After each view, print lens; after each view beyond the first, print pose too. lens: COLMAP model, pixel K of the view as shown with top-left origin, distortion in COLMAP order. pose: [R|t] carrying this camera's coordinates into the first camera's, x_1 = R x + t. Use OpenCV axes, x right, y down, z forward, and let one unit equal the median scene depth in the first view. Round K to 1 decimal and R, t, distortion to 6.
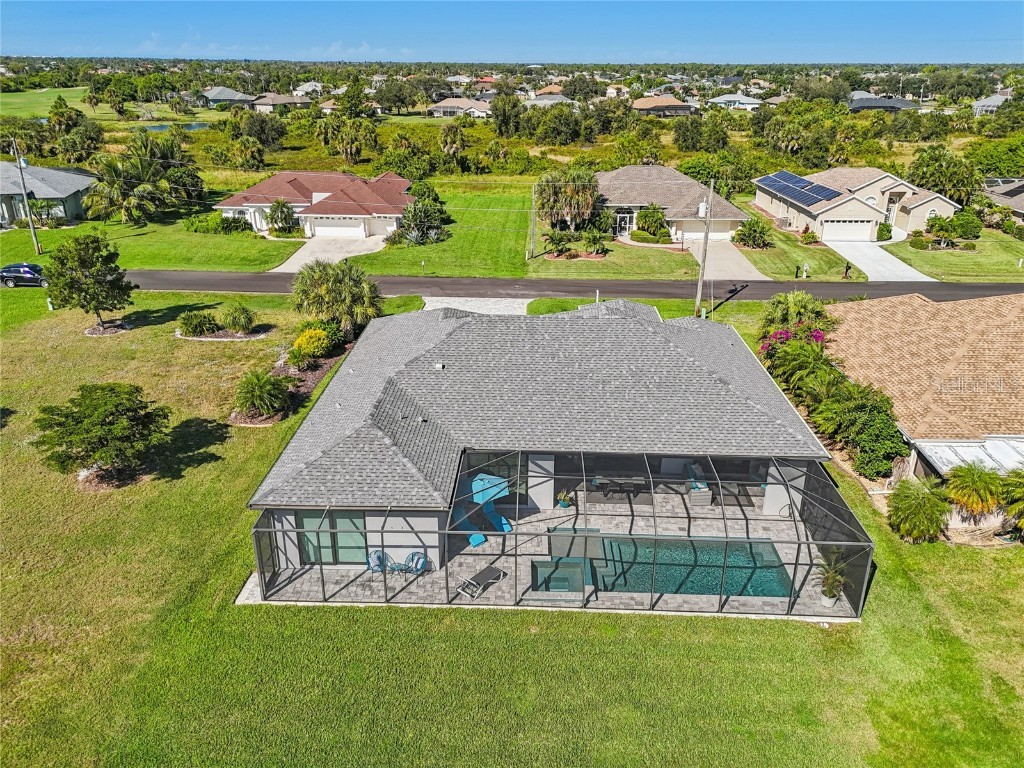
lens RADIAL K [[761.1, 0, 512.0], [0, 761.1, 384.0], [0, 0, 1]] dist [0.063524, -0.051134]
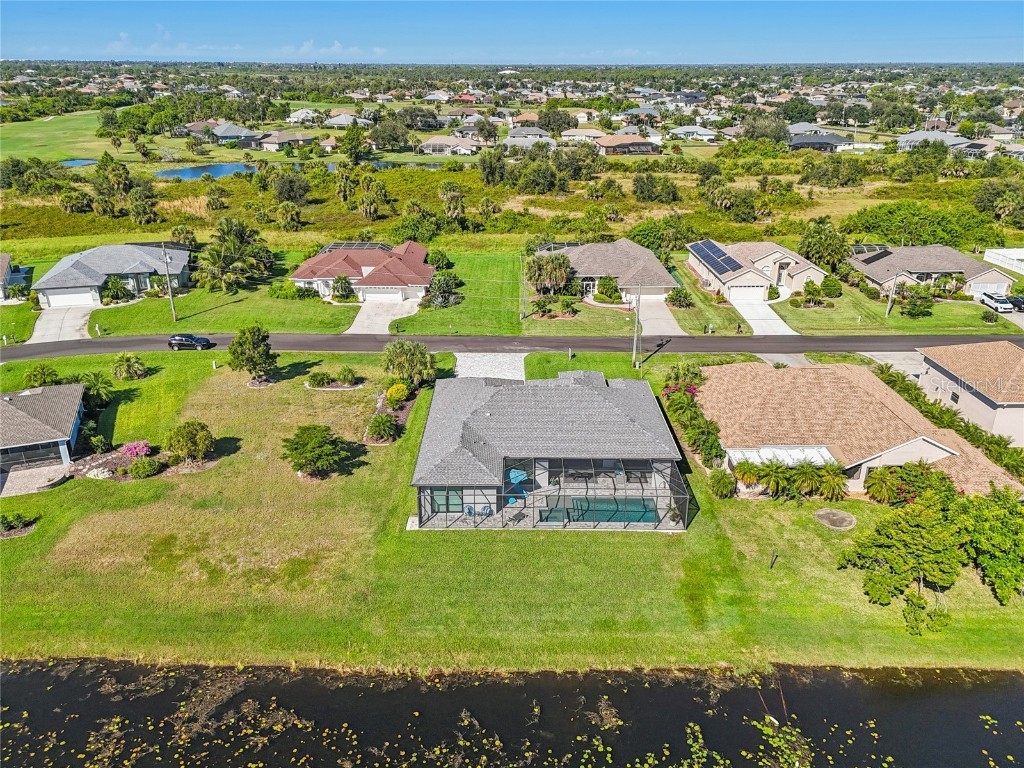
lens RADIAL K [[752.7, 0, 512.0], [0, 752.7, 384.0], [0, 0, 1]] dist [0.079667, -0.076320]
pose [[0.999476, -0.014685, 0.028855, -0.055810], [0.014633, 0.999891, 0.002000, -0.065449], [-0.028881, -0.001577, 0.999582, -0.581012]]
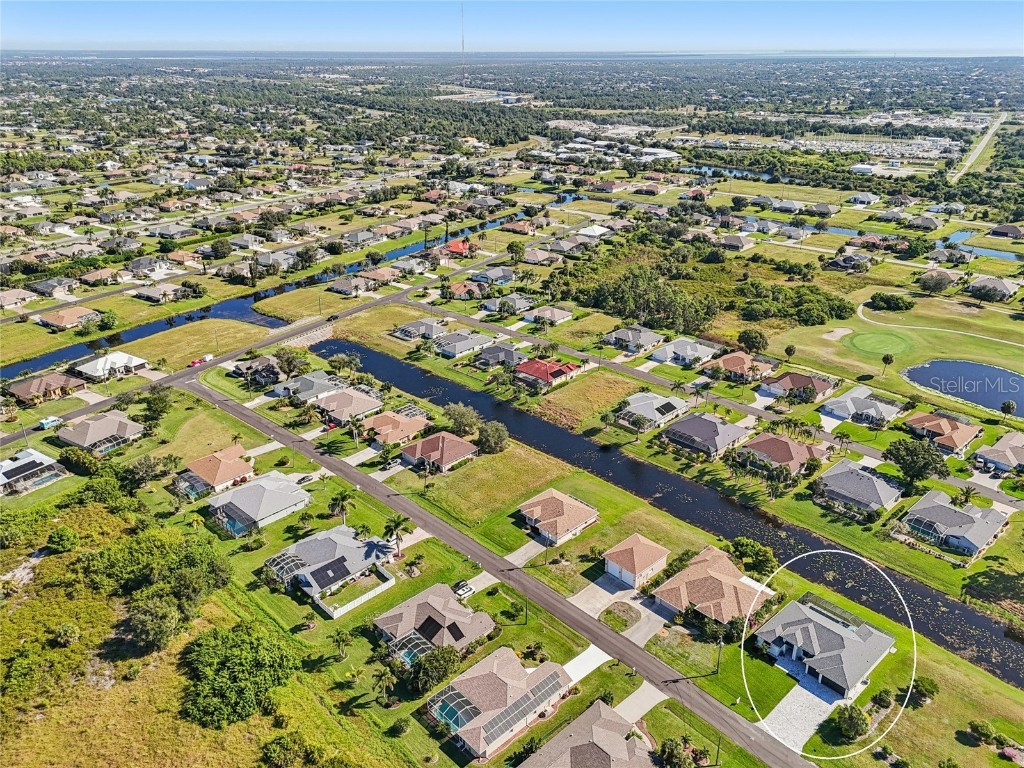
lens RADIAL K [[752.7, 0, 512.0], [0, 752.7, 384.0], [0, 0, 1]] dist [0.079667, -0.076320]
pose [[-0.696631, -0.294192, 0.654336, -0.822158], [0.277145, 0.730903, 0.623676, -3.082746], [-0.661737, 0.615818, -0.427636, 2.232779]]
